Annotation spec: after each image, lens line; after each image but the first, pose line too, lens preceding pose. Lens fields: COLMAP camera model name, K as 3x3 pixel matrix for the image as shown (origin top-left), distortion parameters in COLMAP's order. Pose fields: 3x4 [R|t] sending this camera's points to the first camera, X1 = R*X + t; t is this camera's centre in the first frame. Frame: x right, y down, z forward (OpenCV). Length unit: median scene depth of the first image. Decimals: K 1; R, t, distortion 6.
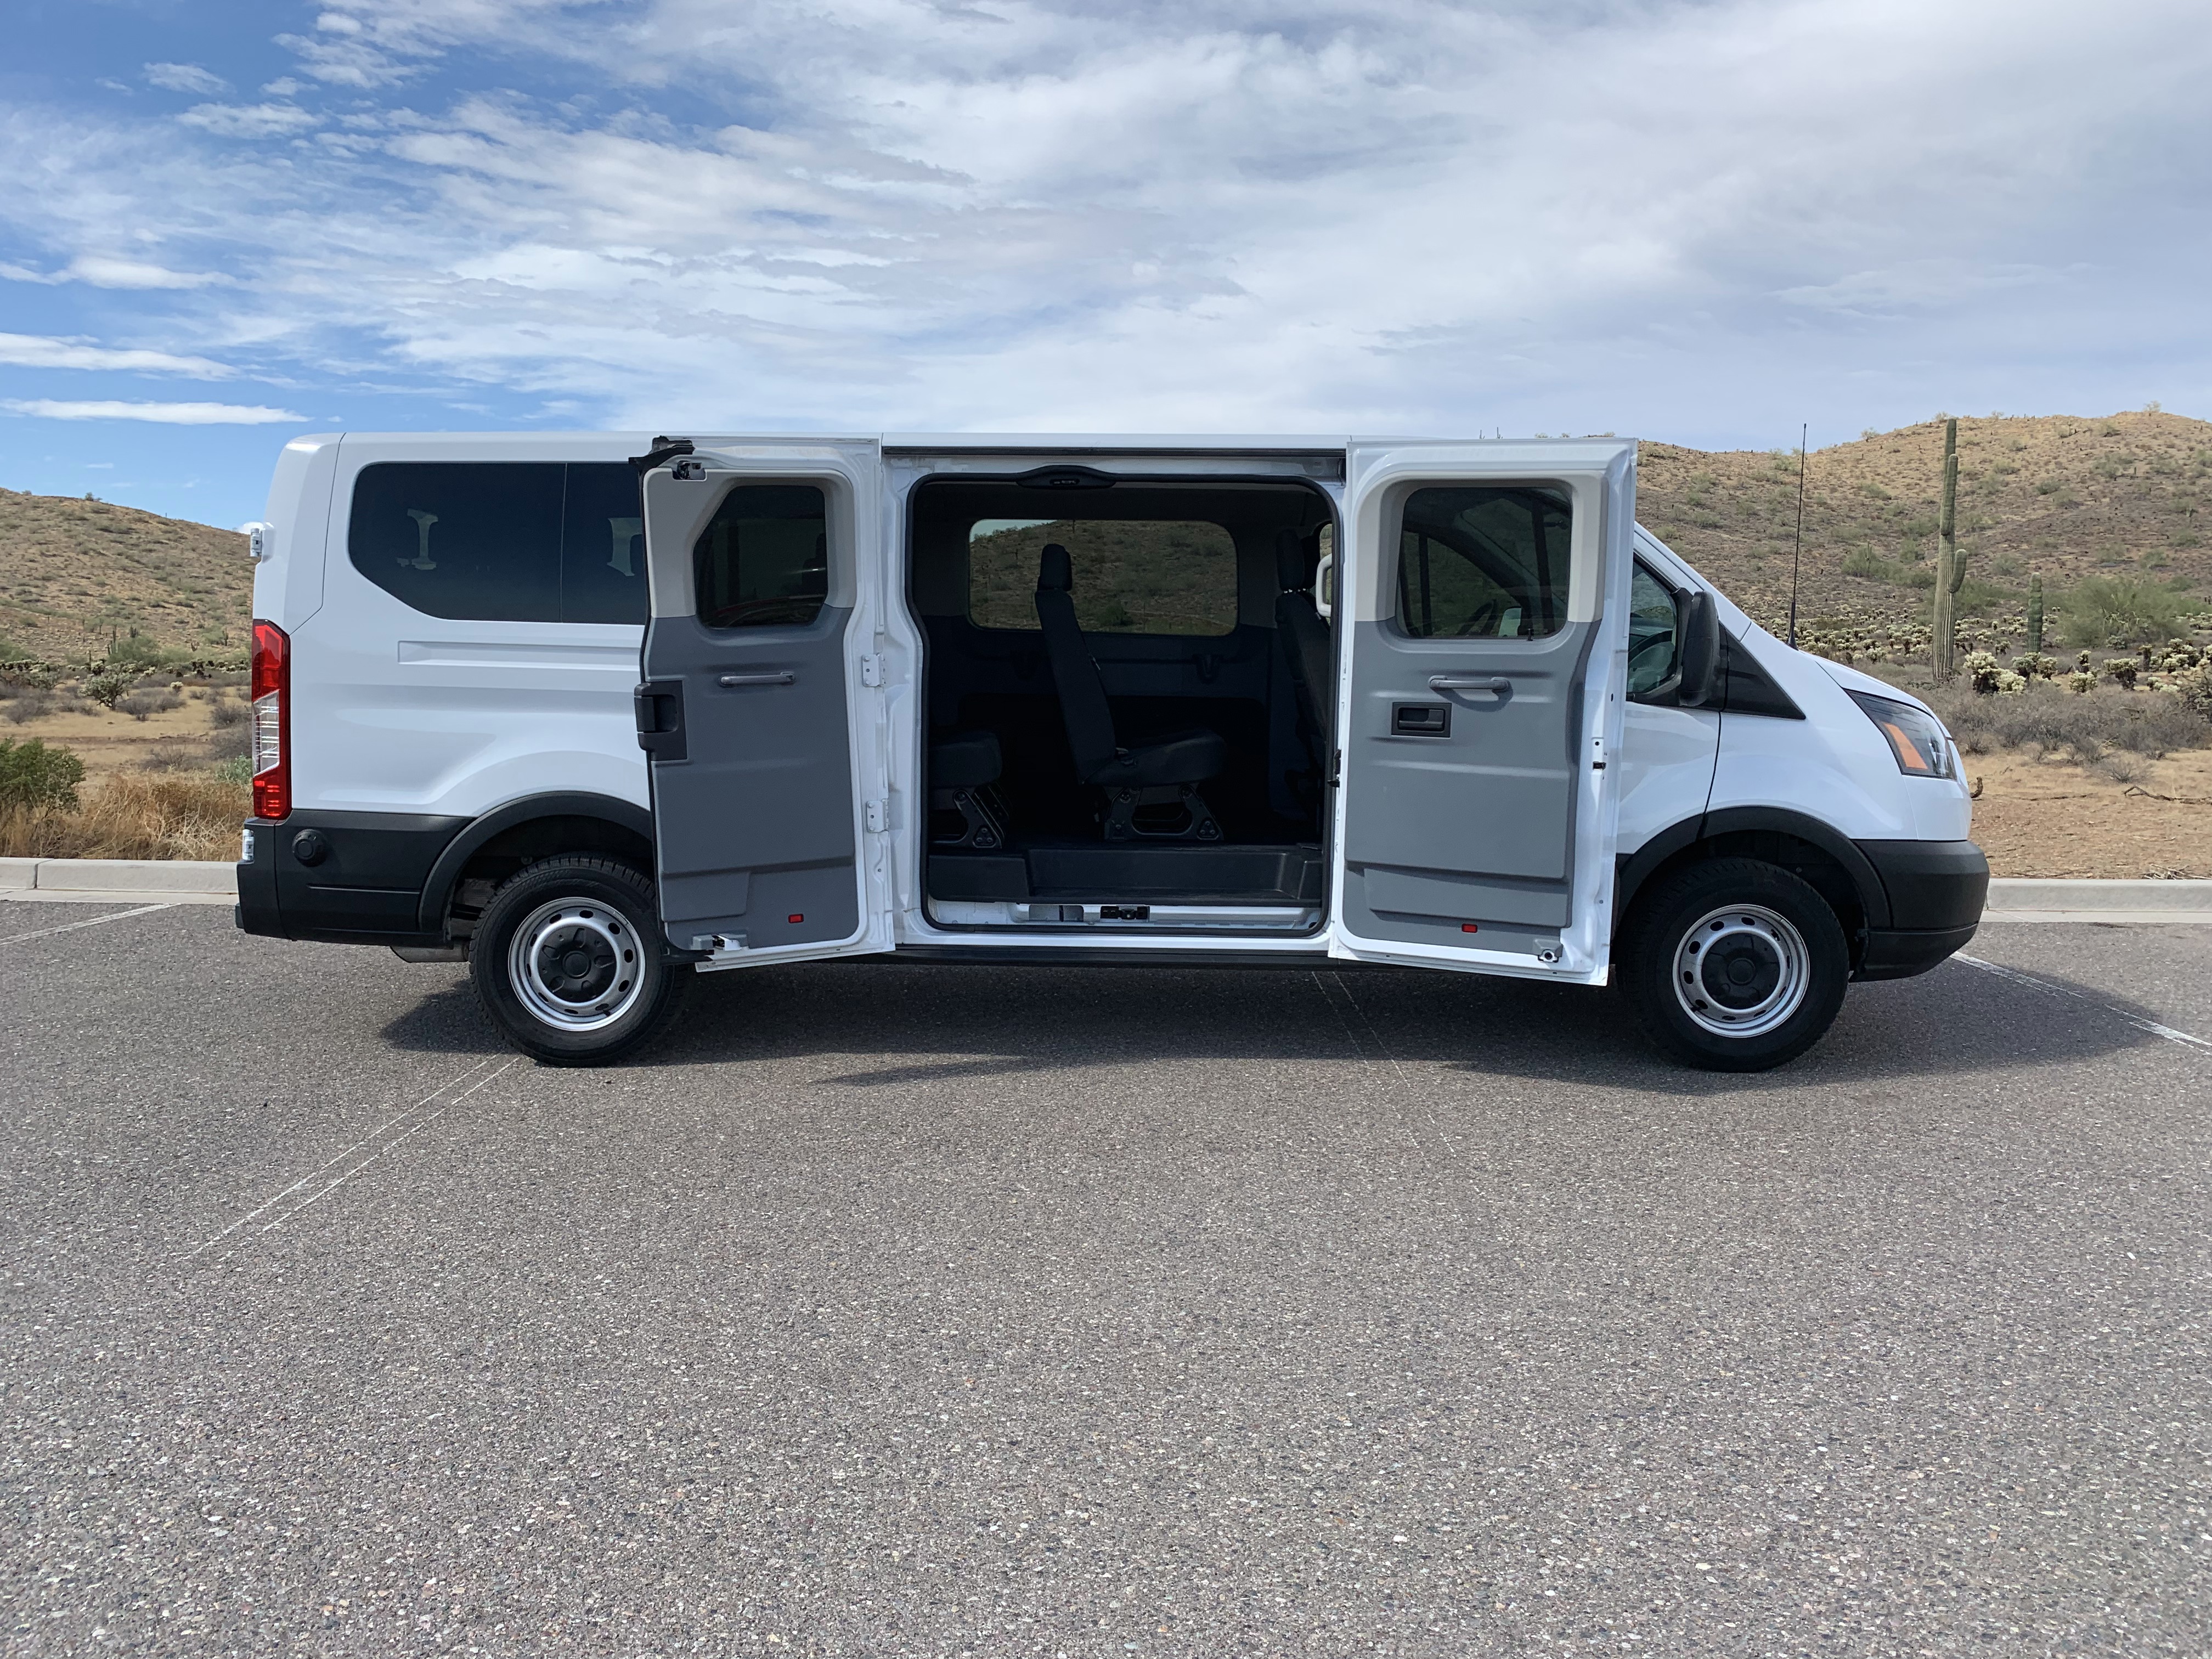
lens RADIAL K [[1776.0, 0, 1095.5], [0, 1776.0, 890.5], [0, 0, 1]] dist [0.060779, -0.014610]
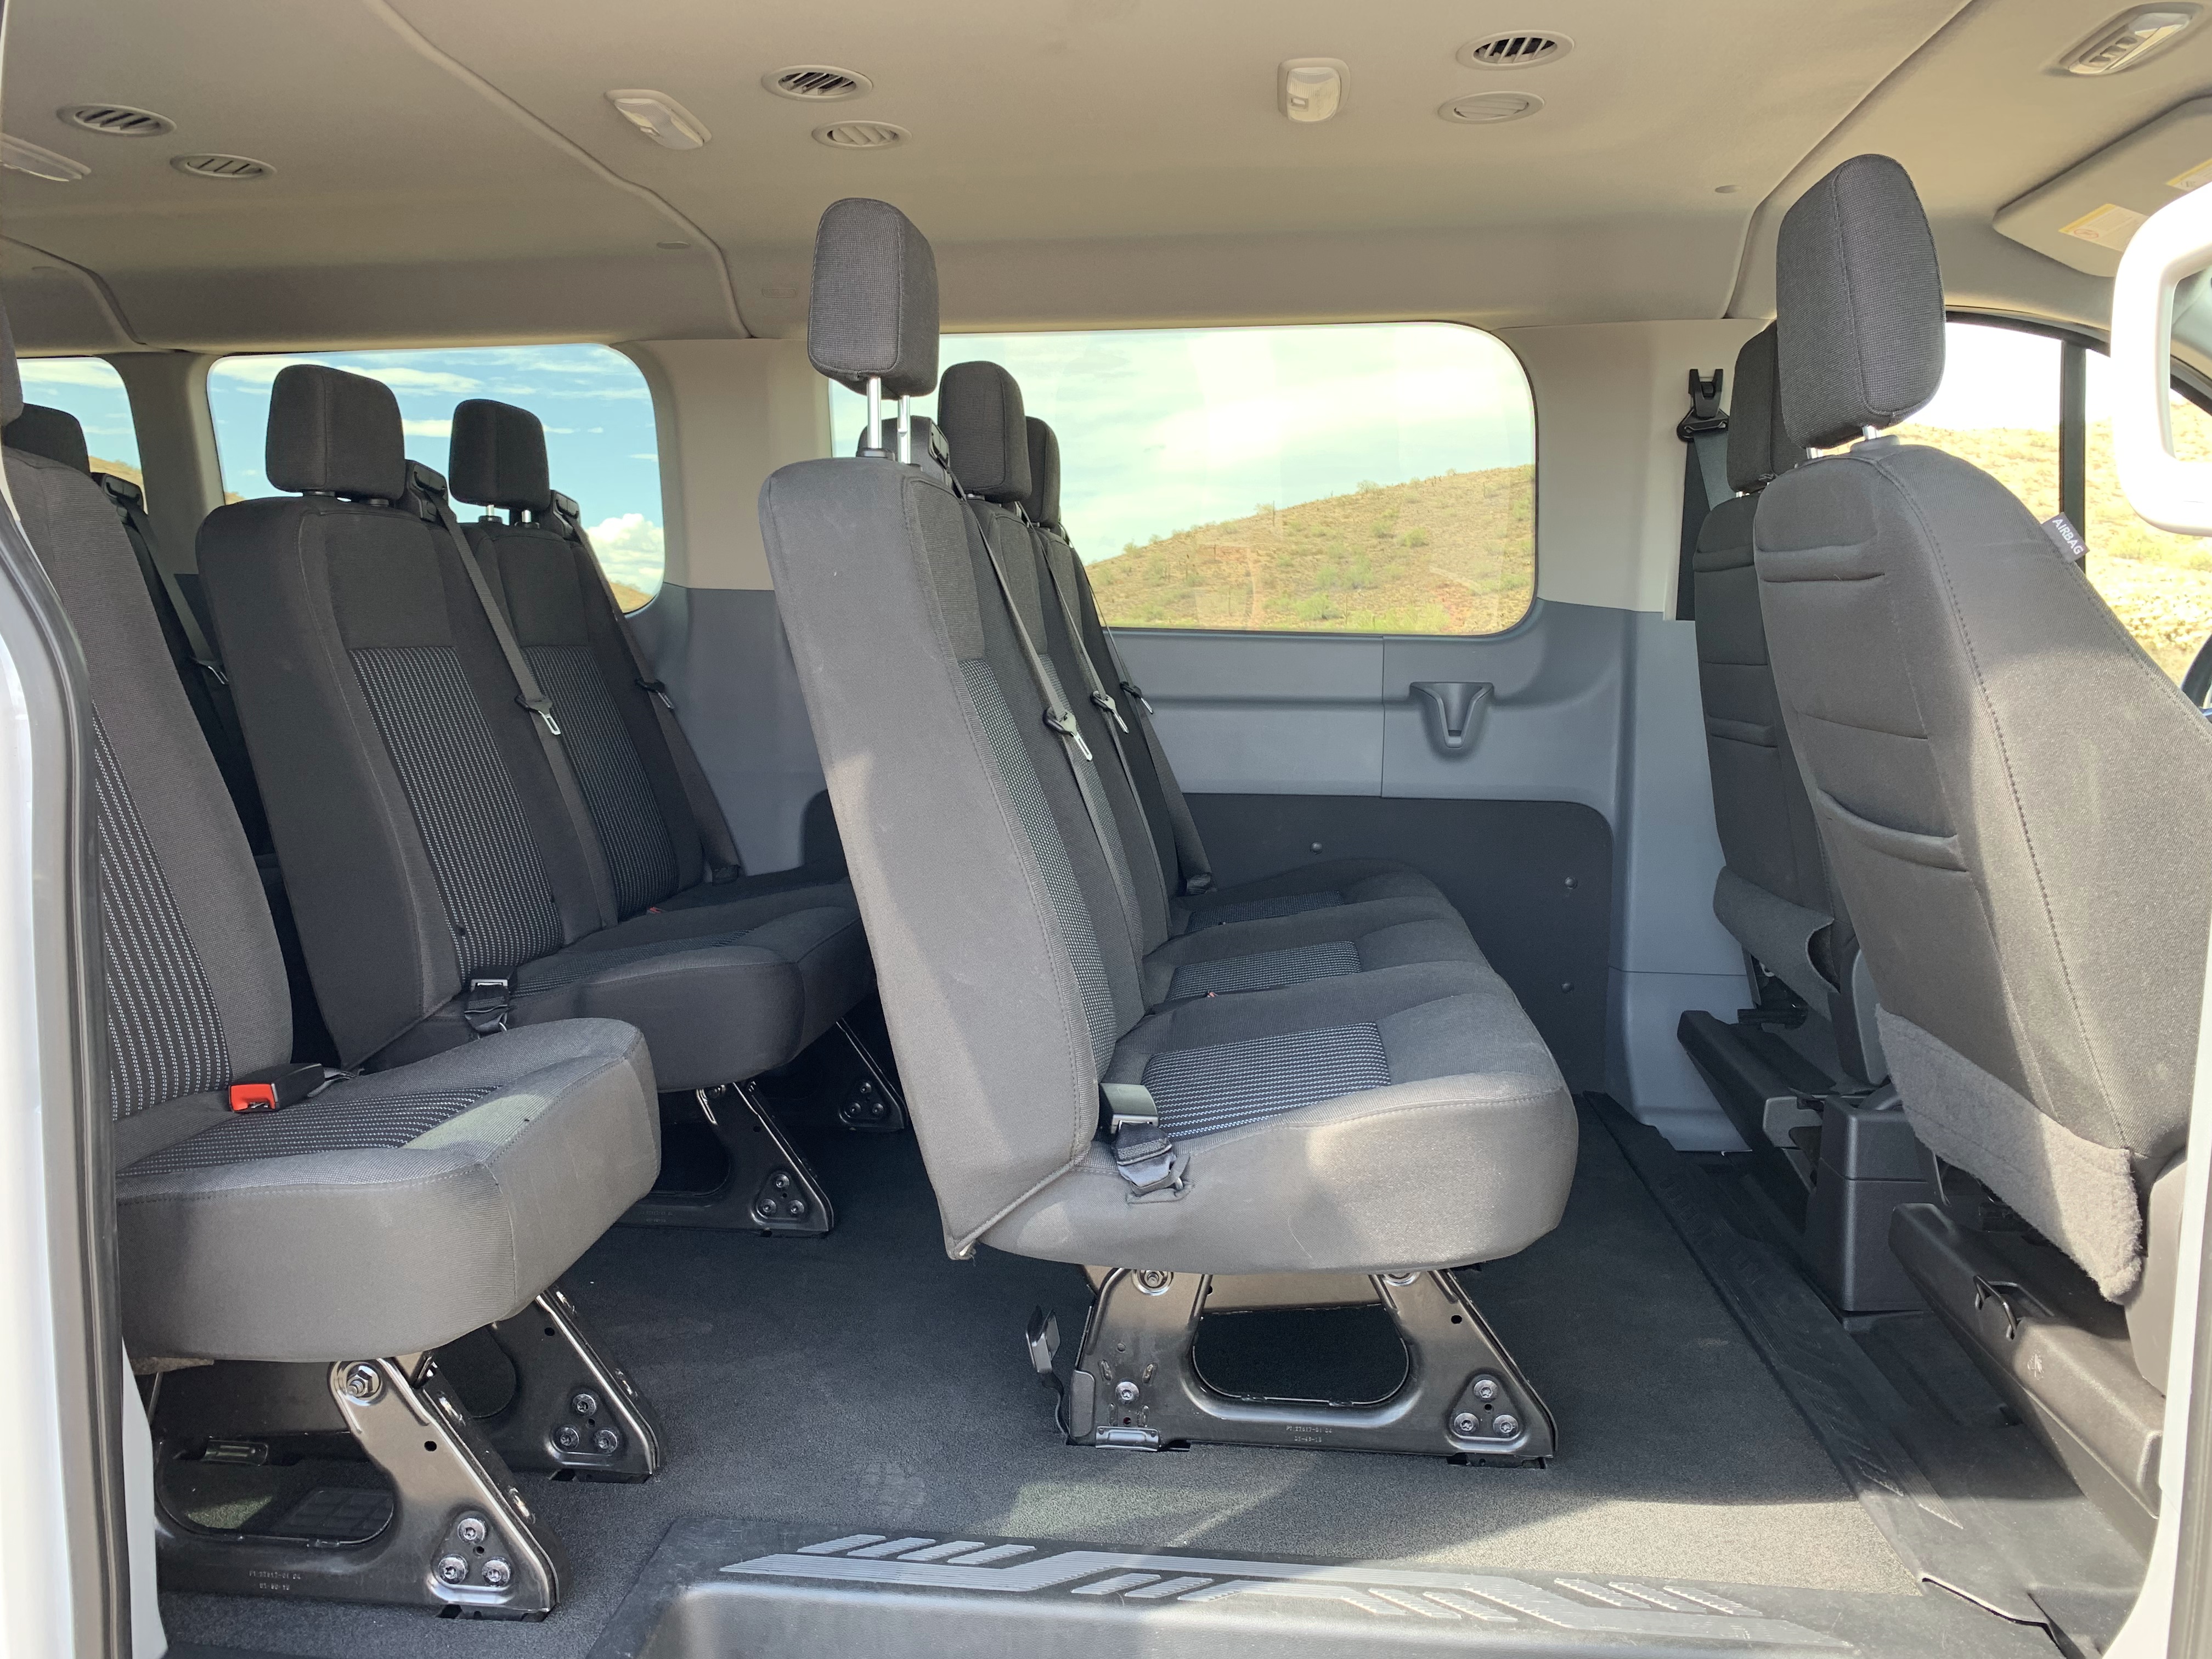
lens RADIAL K [[1776.0, 0, 1095.5], [0, 1776.0, 890.5], [0, 0, 1]] dist [0.060779, -0.014610]
pose [[0.993720, 0.007585, -0.111642, 0.009671], [-0.007380, 0.999970, 0.002248, -0.028885], [0.111656, -0.001410, 0.993746, 0.199316]]
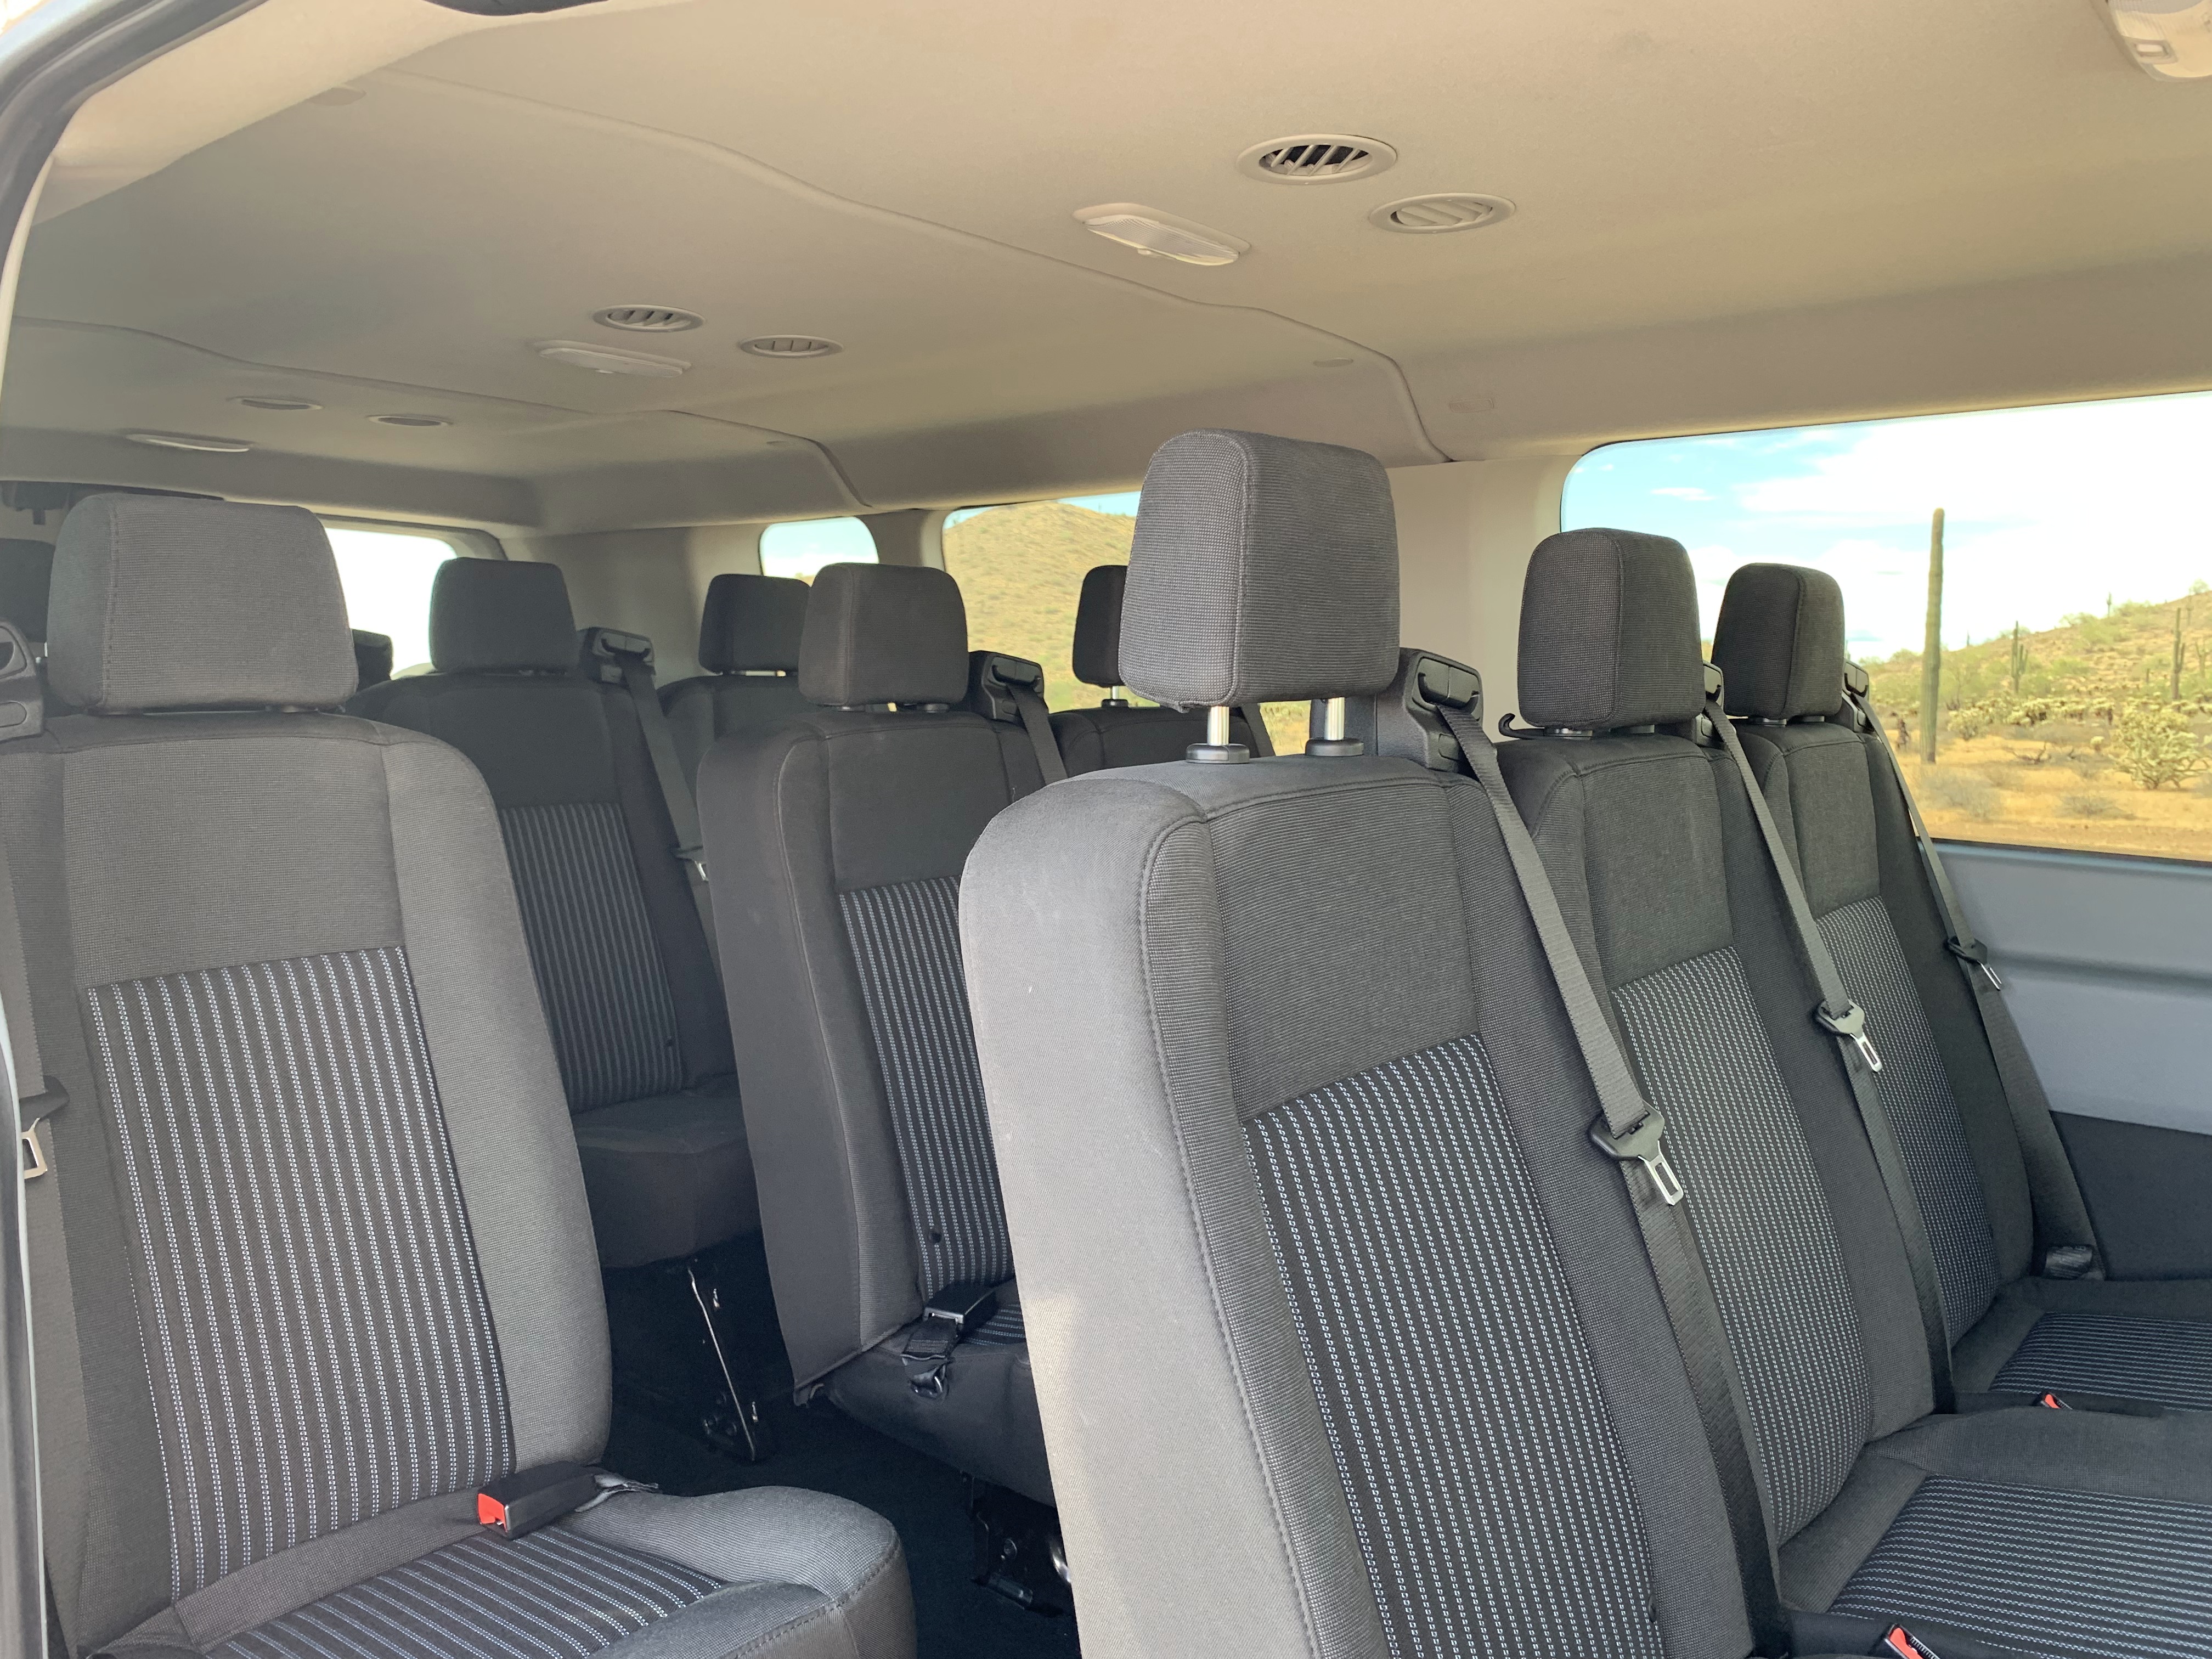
lens RADIAL K [[1776.0, 0, 1095.5], [0, 1776.0, 890.5], [0, 0, 1]] dist [0.060779, -0.014610]
pose [[0.773190, 0.077865, -0.629377, 0.016216], [-0.085422, 0.996177, 0.018304, -0.039181], [0.628396, 0.039610, 0.776885, 0.223315]]
